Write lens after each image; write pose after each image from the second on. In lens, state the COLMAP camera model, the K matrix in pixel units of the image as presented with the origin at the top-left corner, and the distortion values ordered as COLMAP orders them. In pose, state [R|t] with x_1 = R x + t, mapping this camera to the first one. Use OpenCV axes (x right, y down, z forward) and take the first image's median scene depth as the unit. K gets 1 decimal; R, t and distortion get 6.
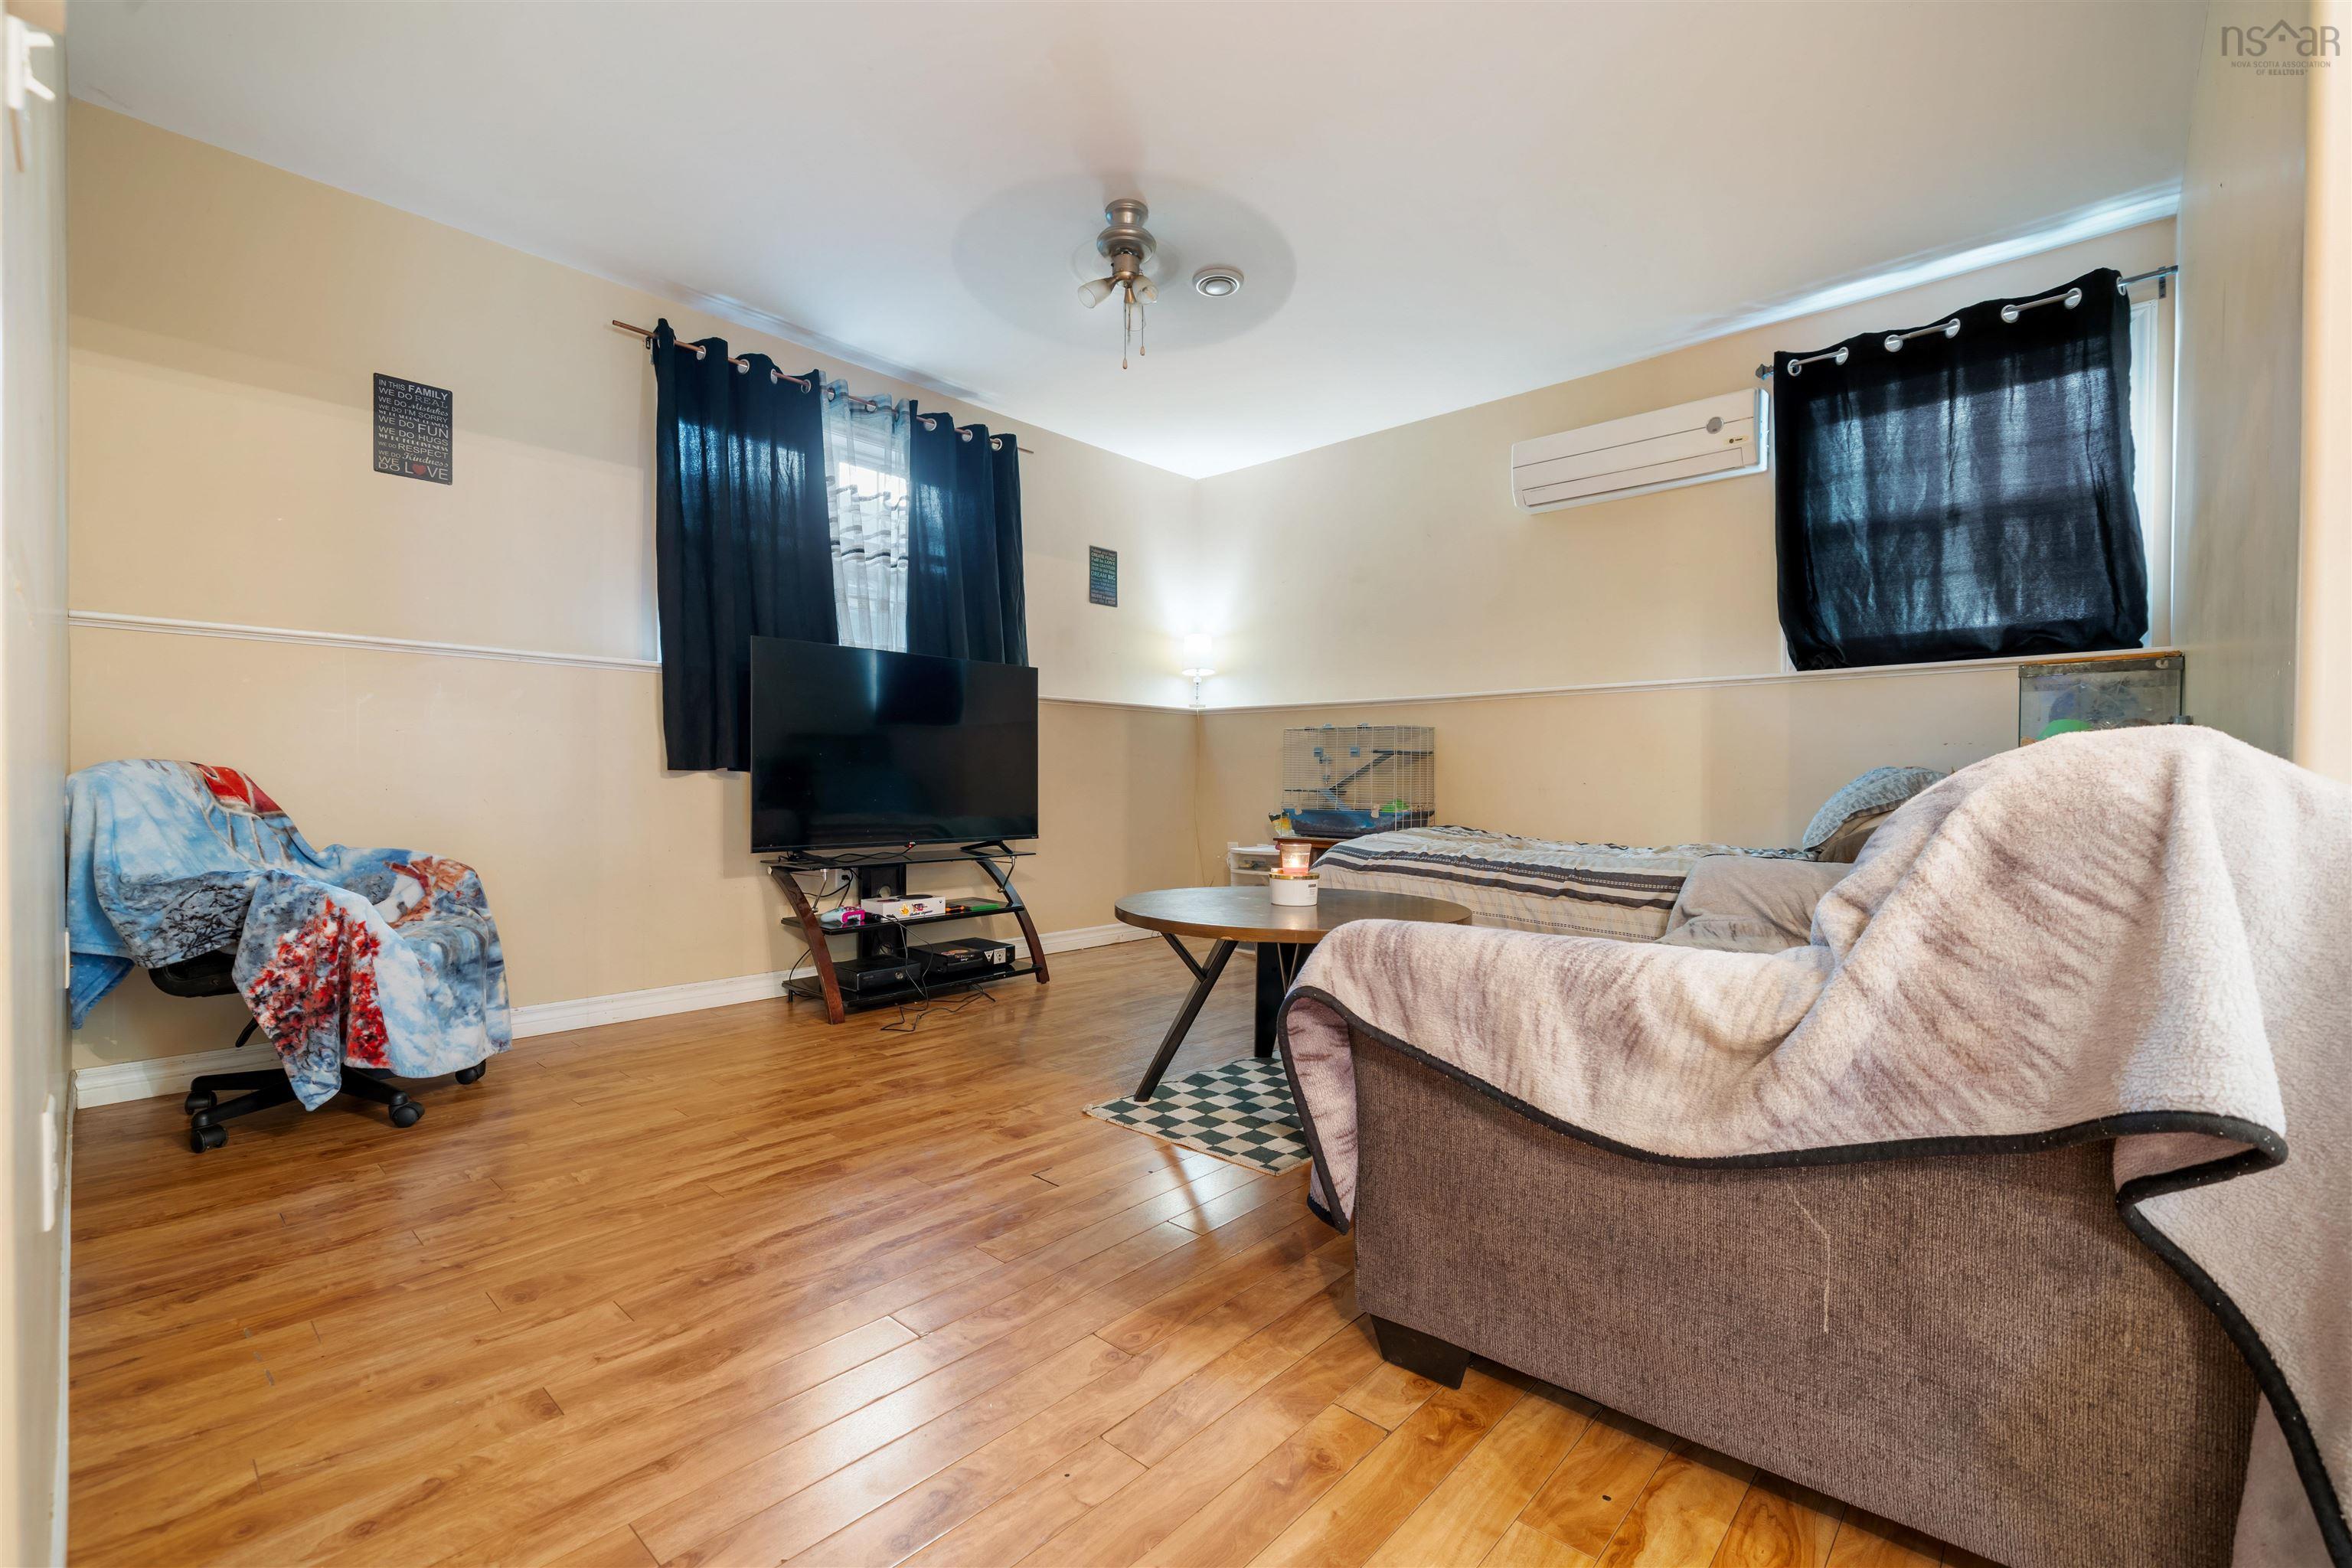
lens RADIAL K [[996.1, 0, 1172.4], [0, 996.1, 795.3], [0, 0, 1]] dist [0.001451, -0.000070]
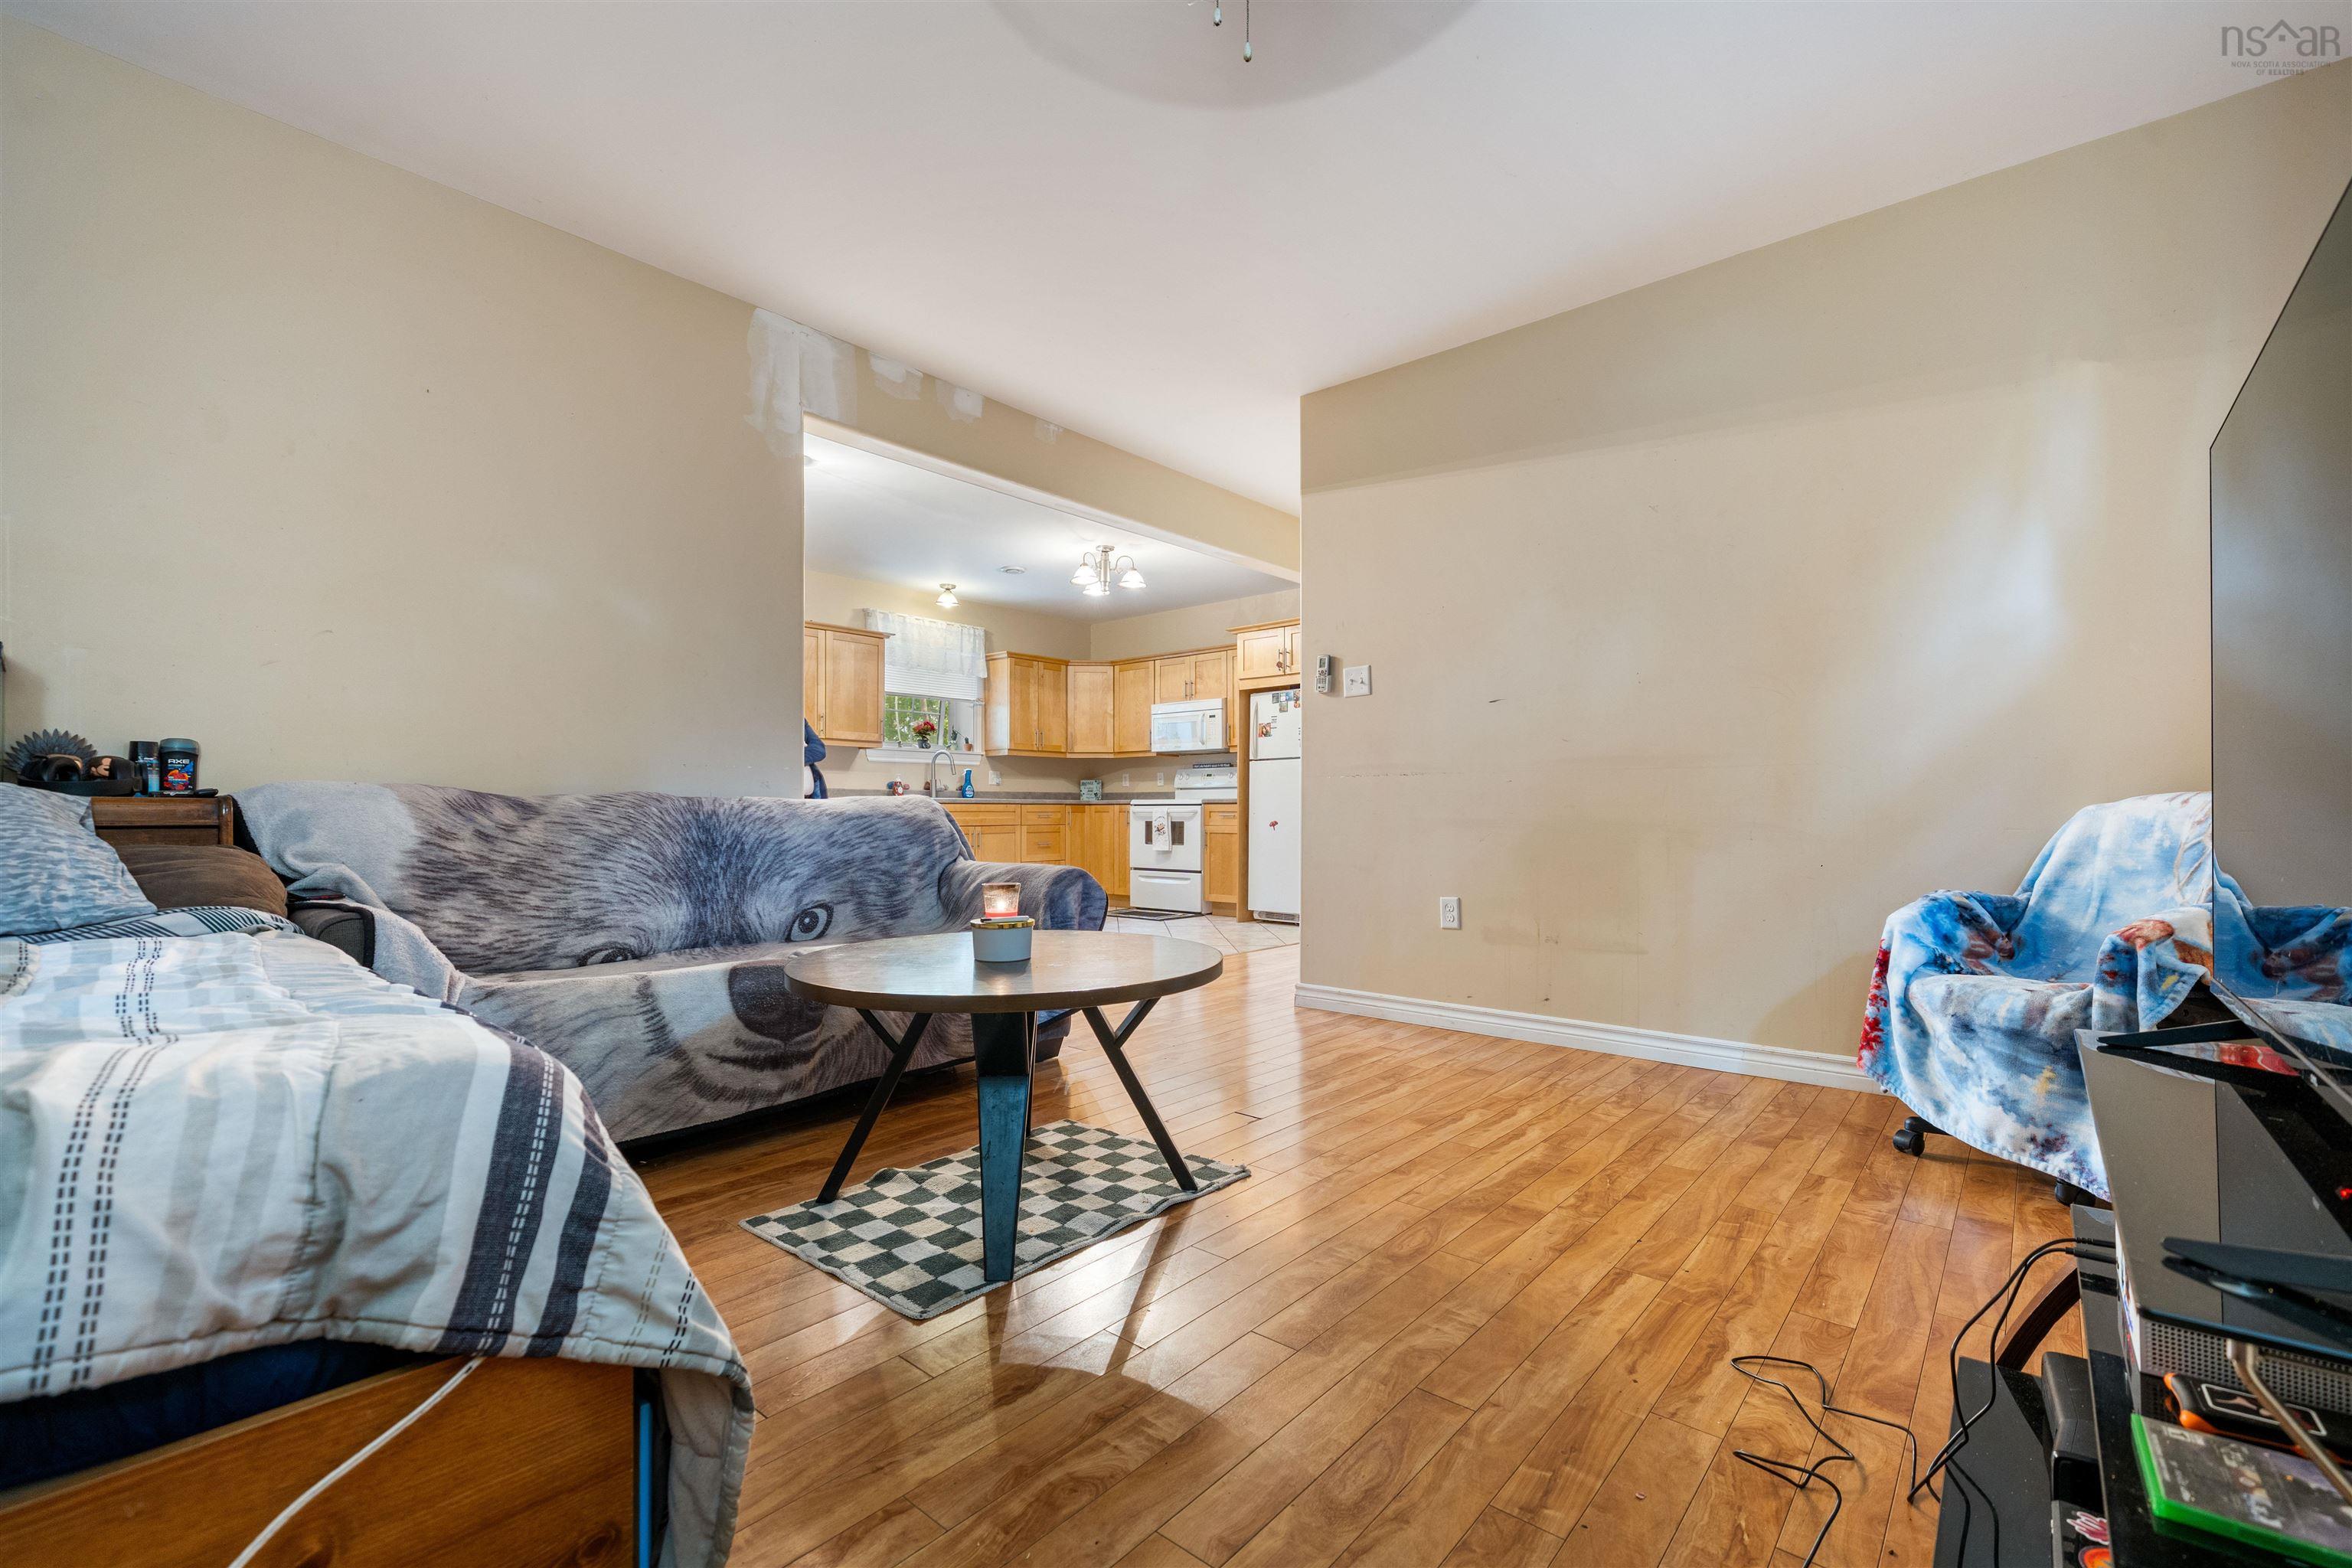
lens RADIAL K [[996.1, 0, 1172.4], [0, 996.1, 795.3], [0, 0, 1]] dist [0.001451, -0.000070]
pose [[-0.999529, -0.007546, -0.029735, 0.007579], [-0.007450, 0.999967, -0.003315, -0.016346], [0.029759, -0.003092, -0.999552, 1.427048]]
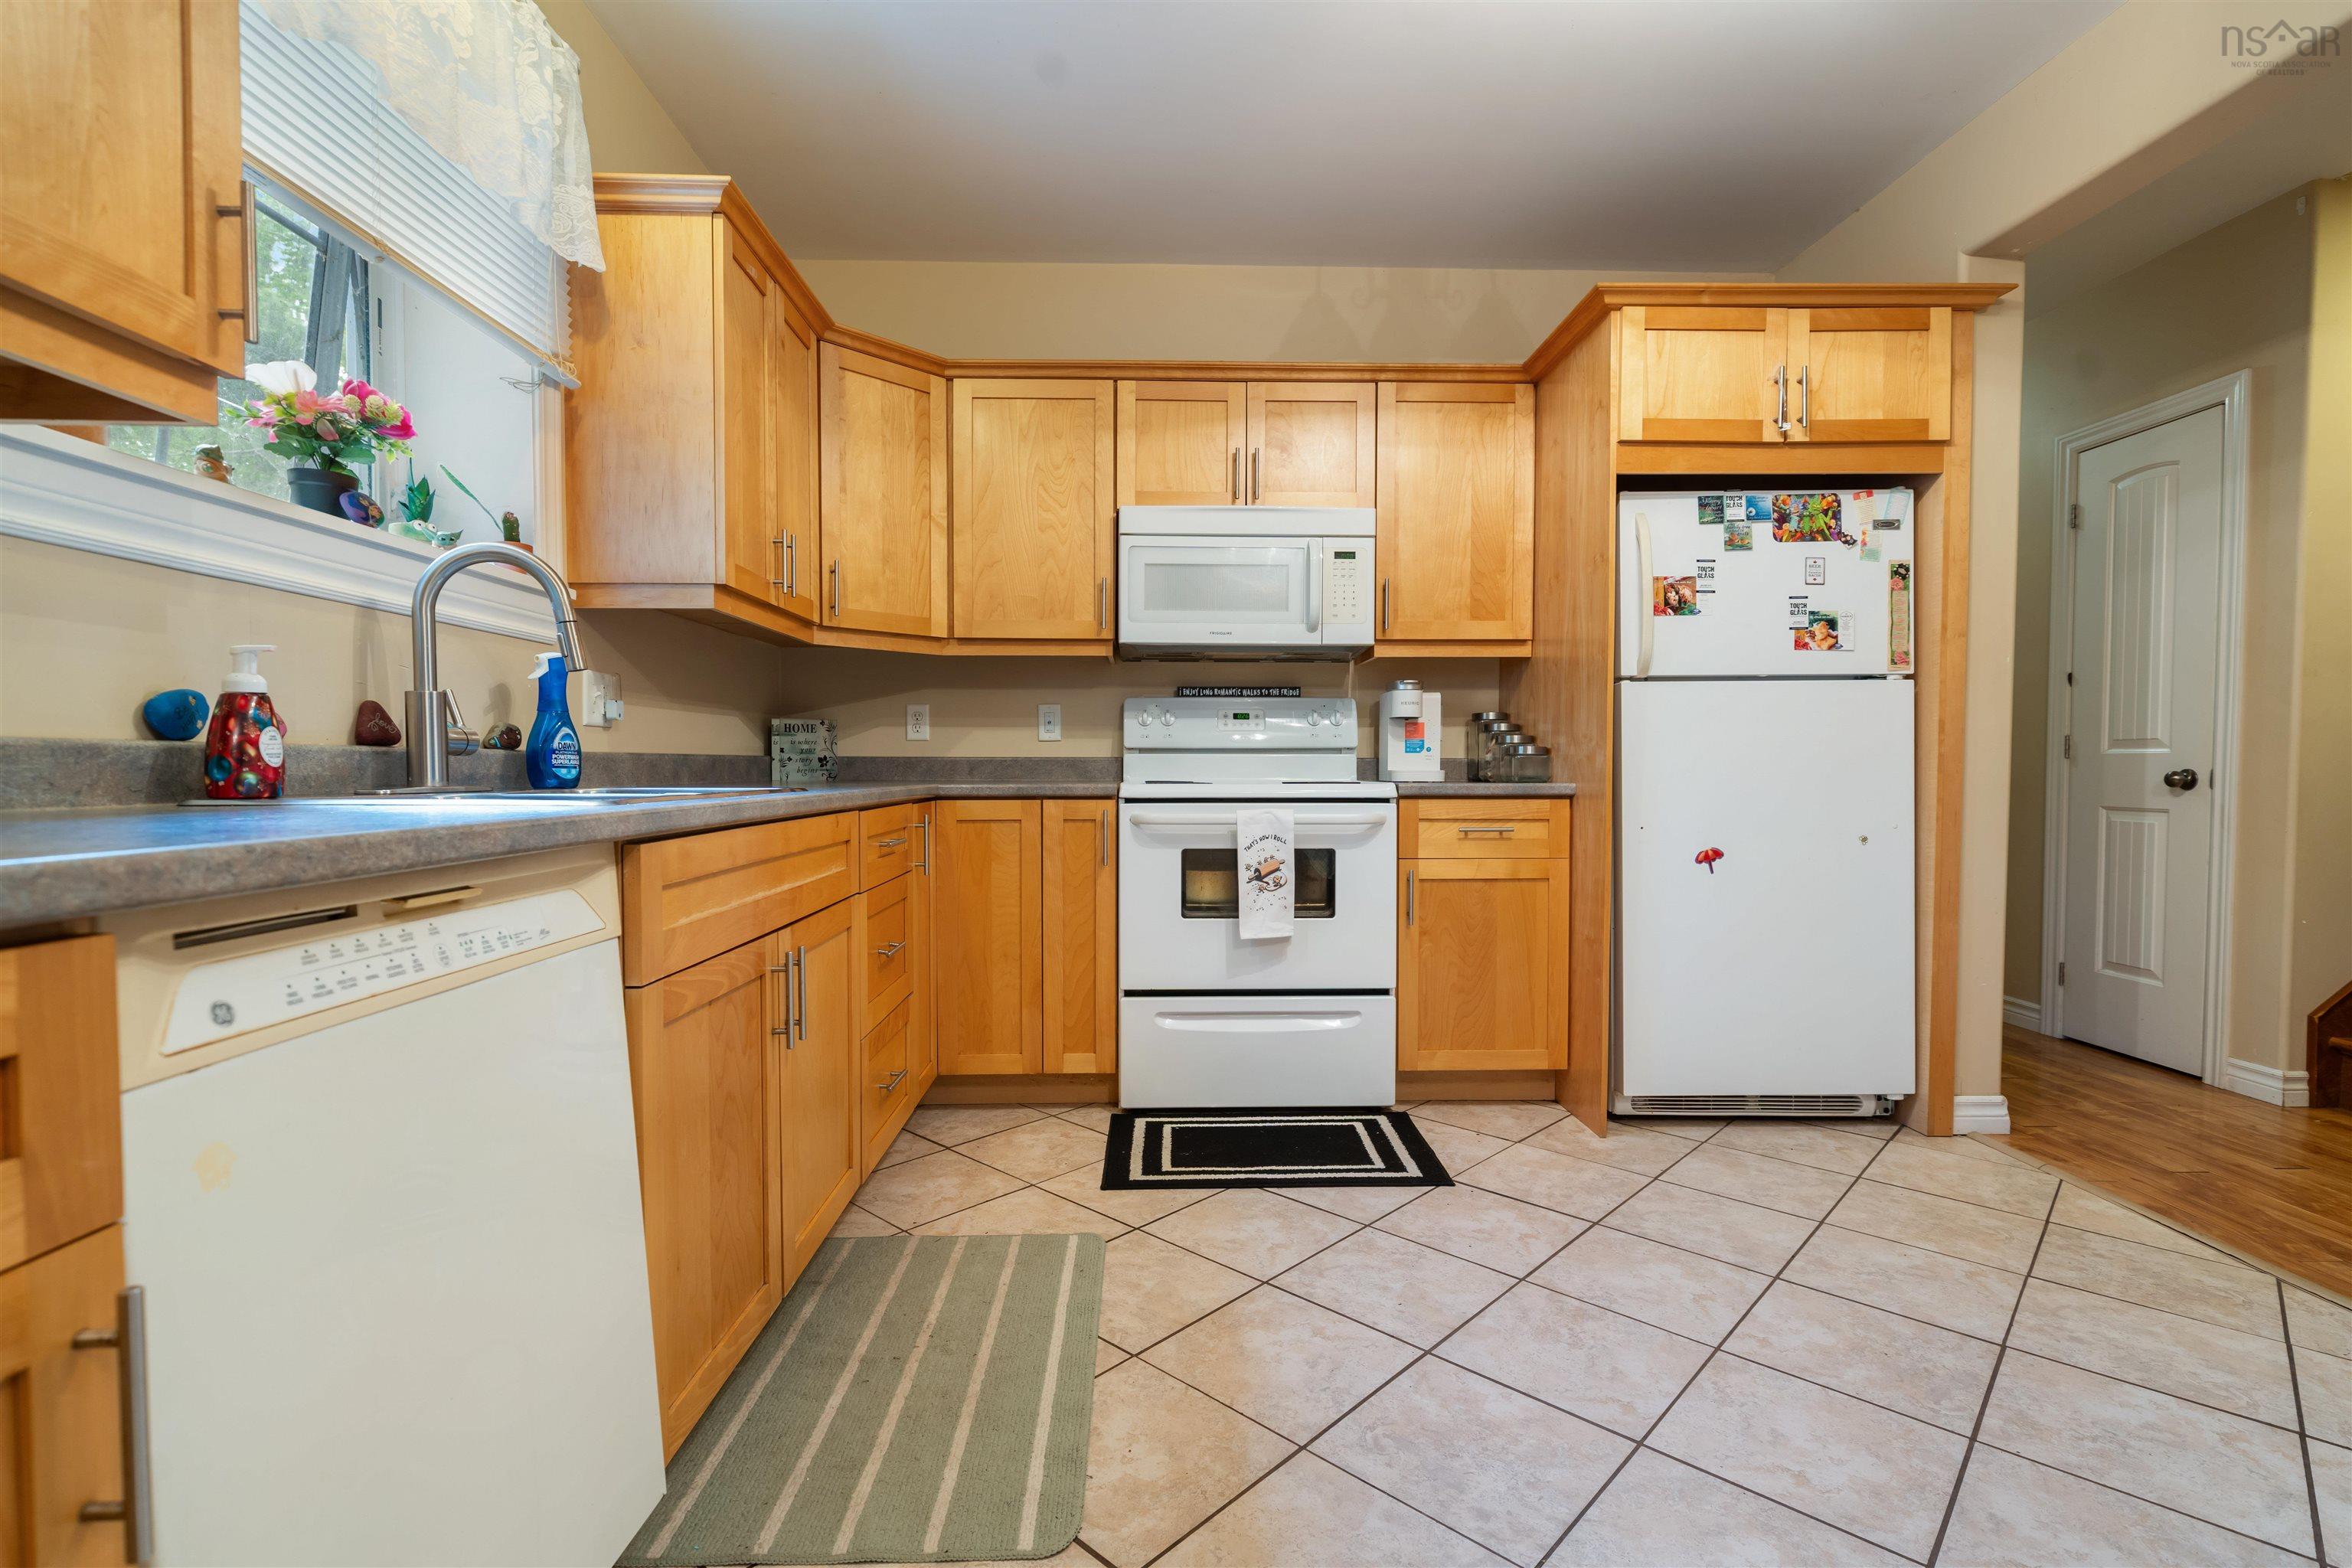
lens RADIAL K [[1074.7, 0, 1181.5], [0, 1074.7, 790.6], [0, 0, 1]] dist [0.001927, 0.000896]
pose [[-0.714290, 0.007689, -0.699808, 0.607666], [-0.015283, 0.999530, 0.026582, -0.030729], [0.699683, 0.029682, -0.713836, -0.386769]]
